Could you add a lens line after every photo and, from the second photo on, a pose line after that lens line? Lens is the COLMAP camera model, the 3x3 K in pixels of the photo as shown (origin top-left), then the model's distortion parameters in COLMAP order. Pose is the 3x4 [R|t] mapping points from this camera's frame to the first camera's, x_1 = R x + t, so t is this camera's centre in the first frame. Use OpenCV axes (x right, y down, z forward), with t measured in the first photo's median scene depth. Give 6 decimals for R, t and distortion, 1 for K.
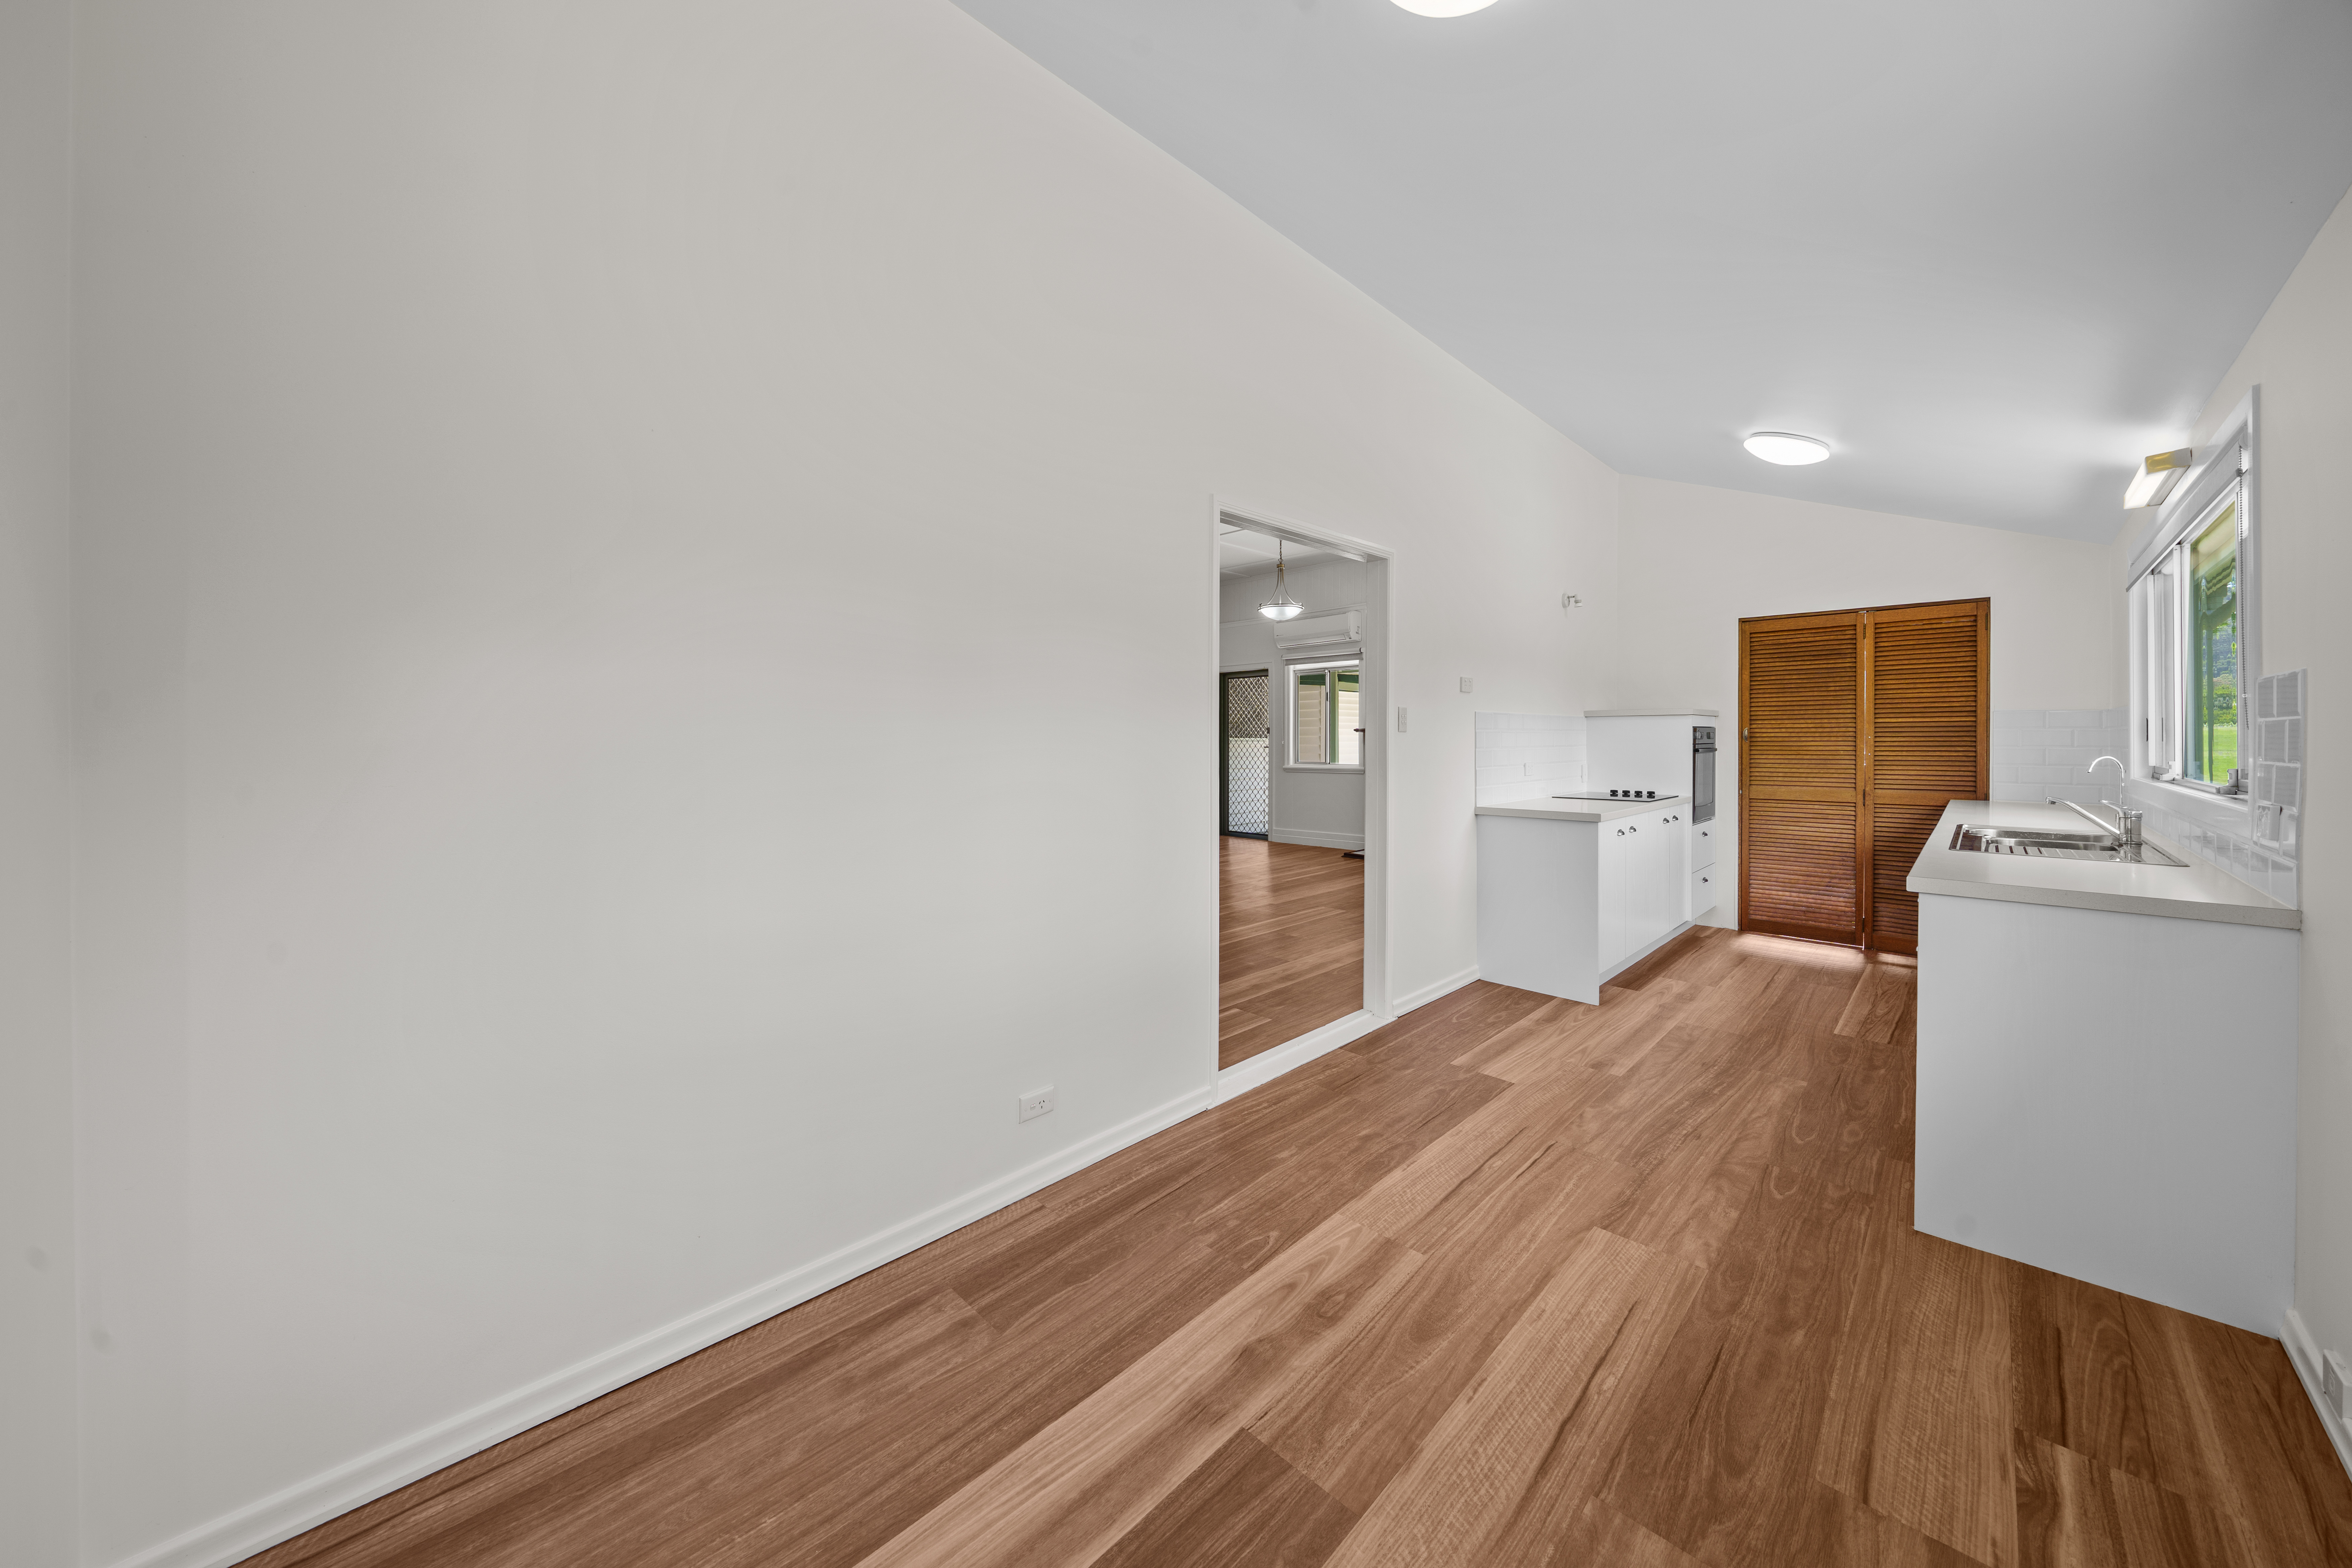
lens RADIAL K [[805.0, 0, 1162.4], [0, 805.0, 738.1], [0, 0, 1]] dist [-0.008585, -0.000006]
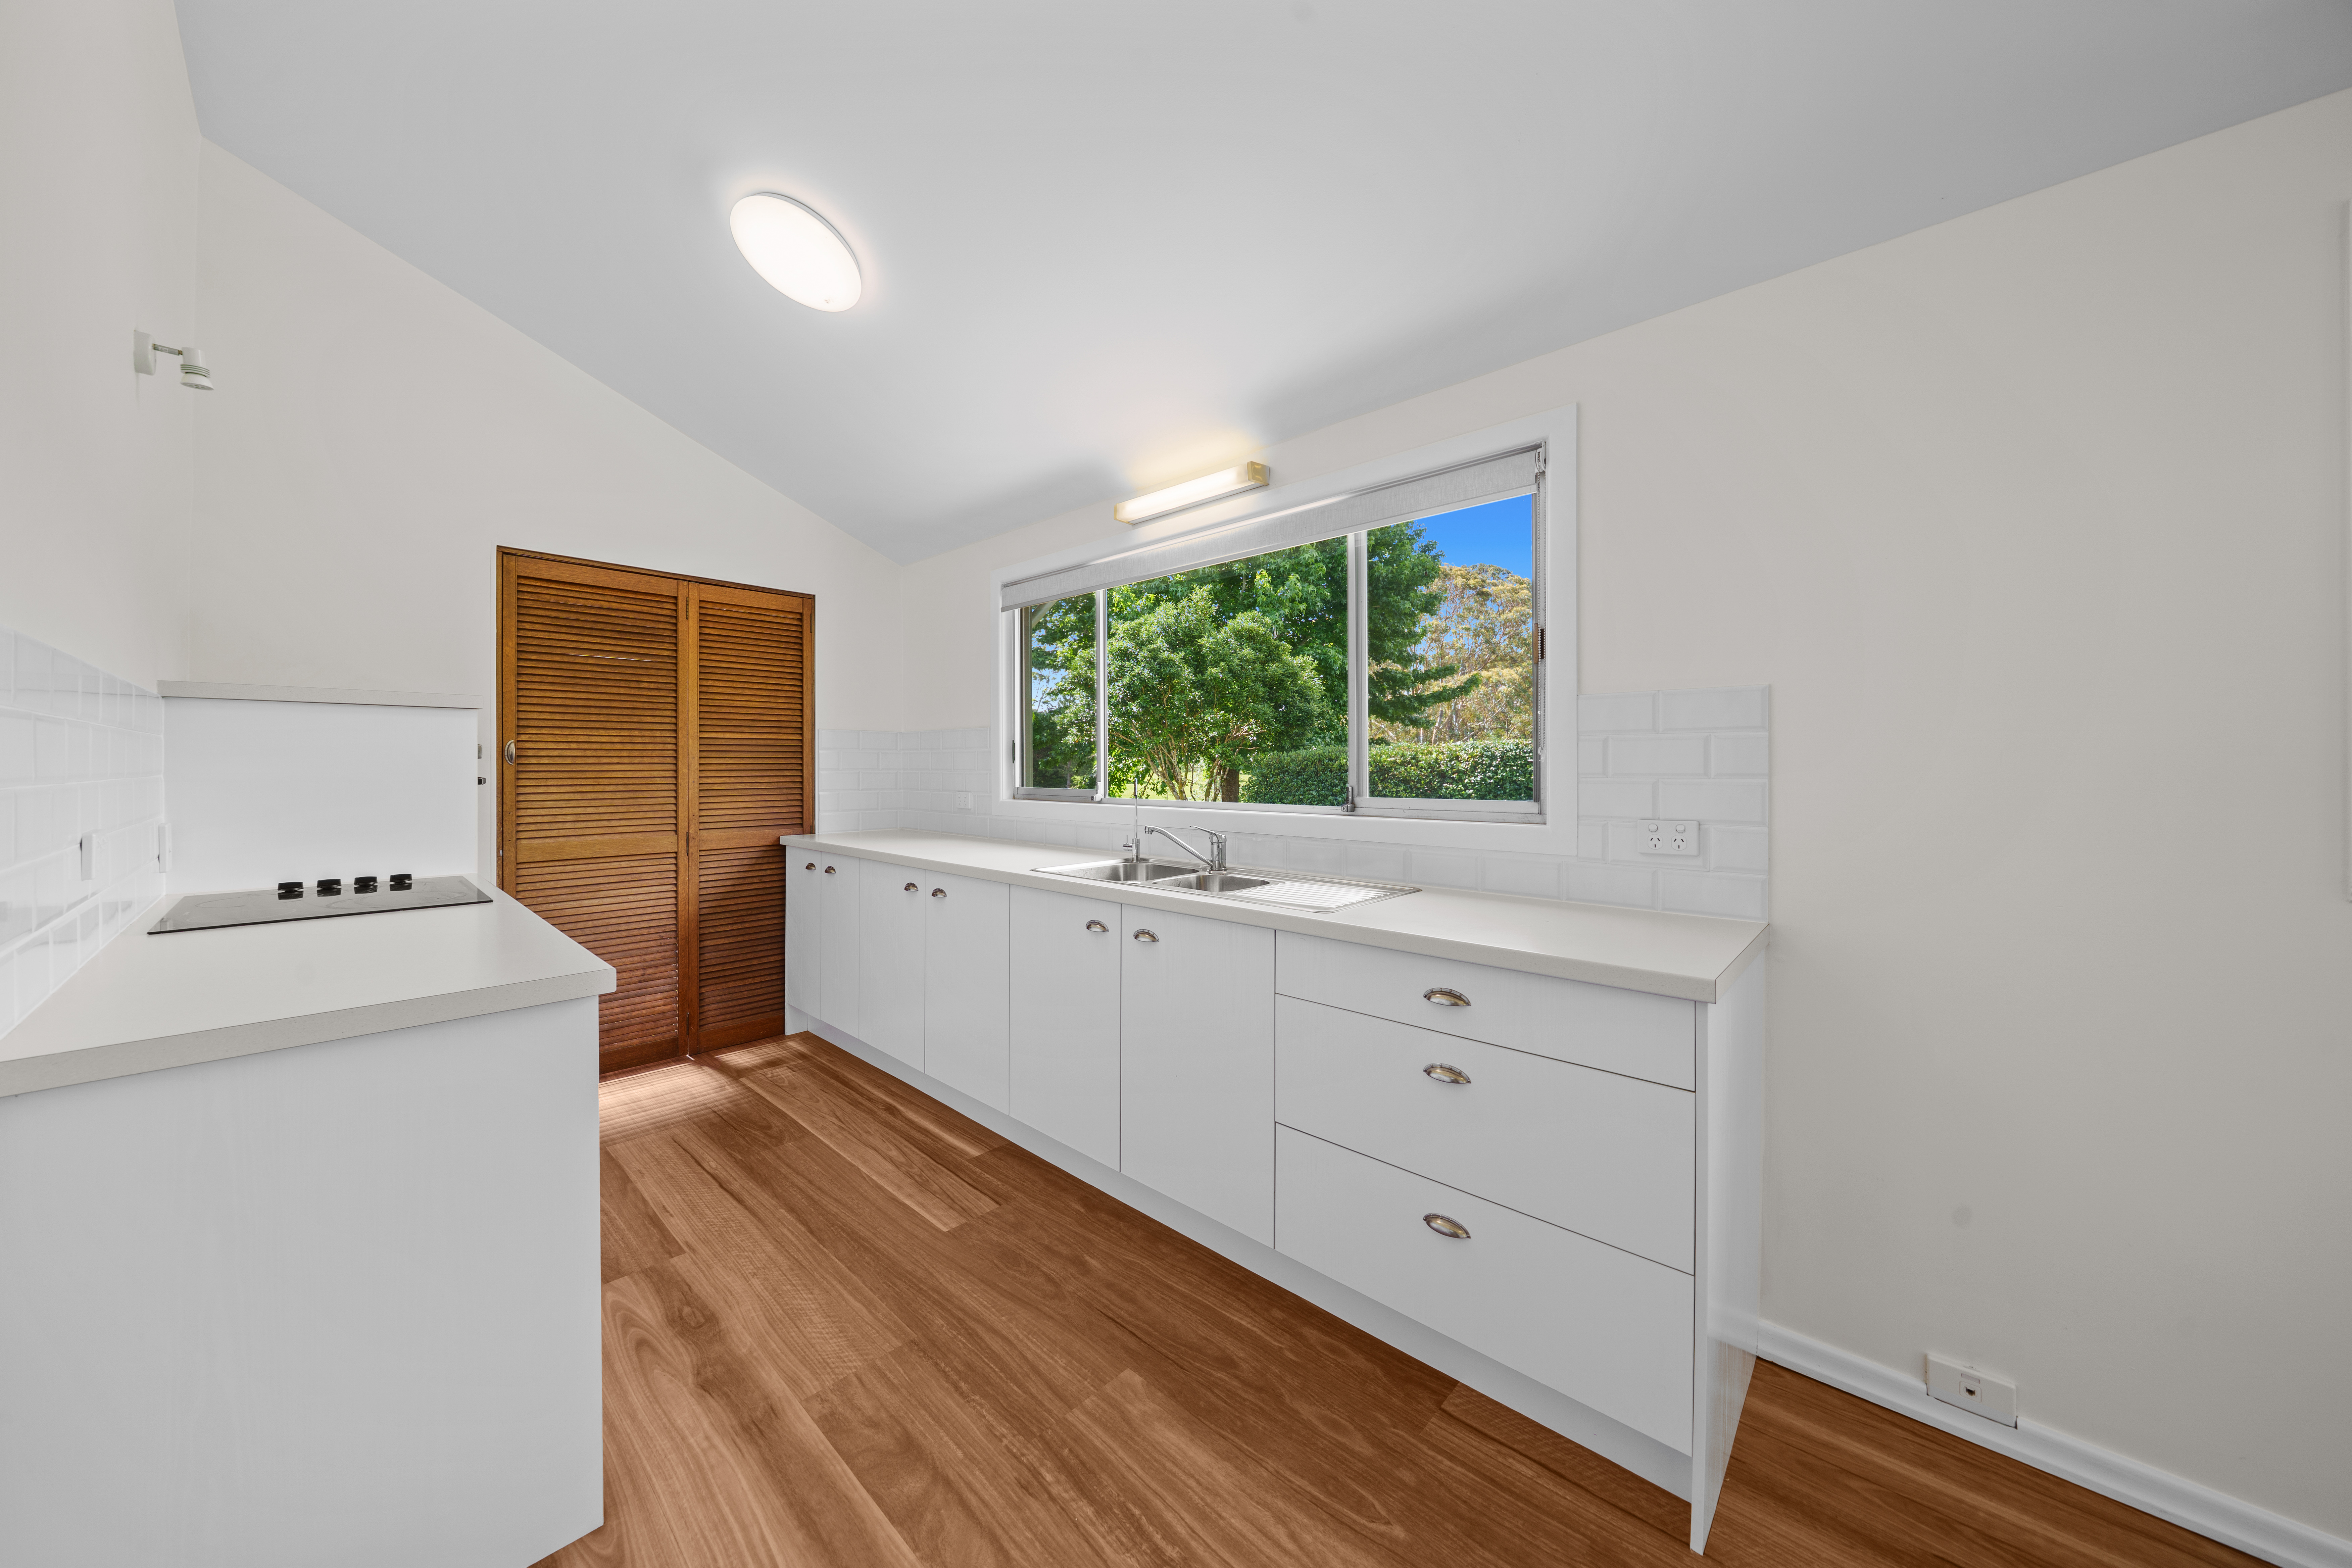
lens RADIAL K [[805.0, 0, 1174.8], [0, 805.0, 769.4], [0, 0, 1]] dist [-0.008585, -0.000006]
pose [[-0.043599, -0.002221, 0.999047, 0.150645], [-0.001277, 0.999997, 0.002167, 0.006815], [-0.999048, -0.001182, -0.043602, 0.602869]]
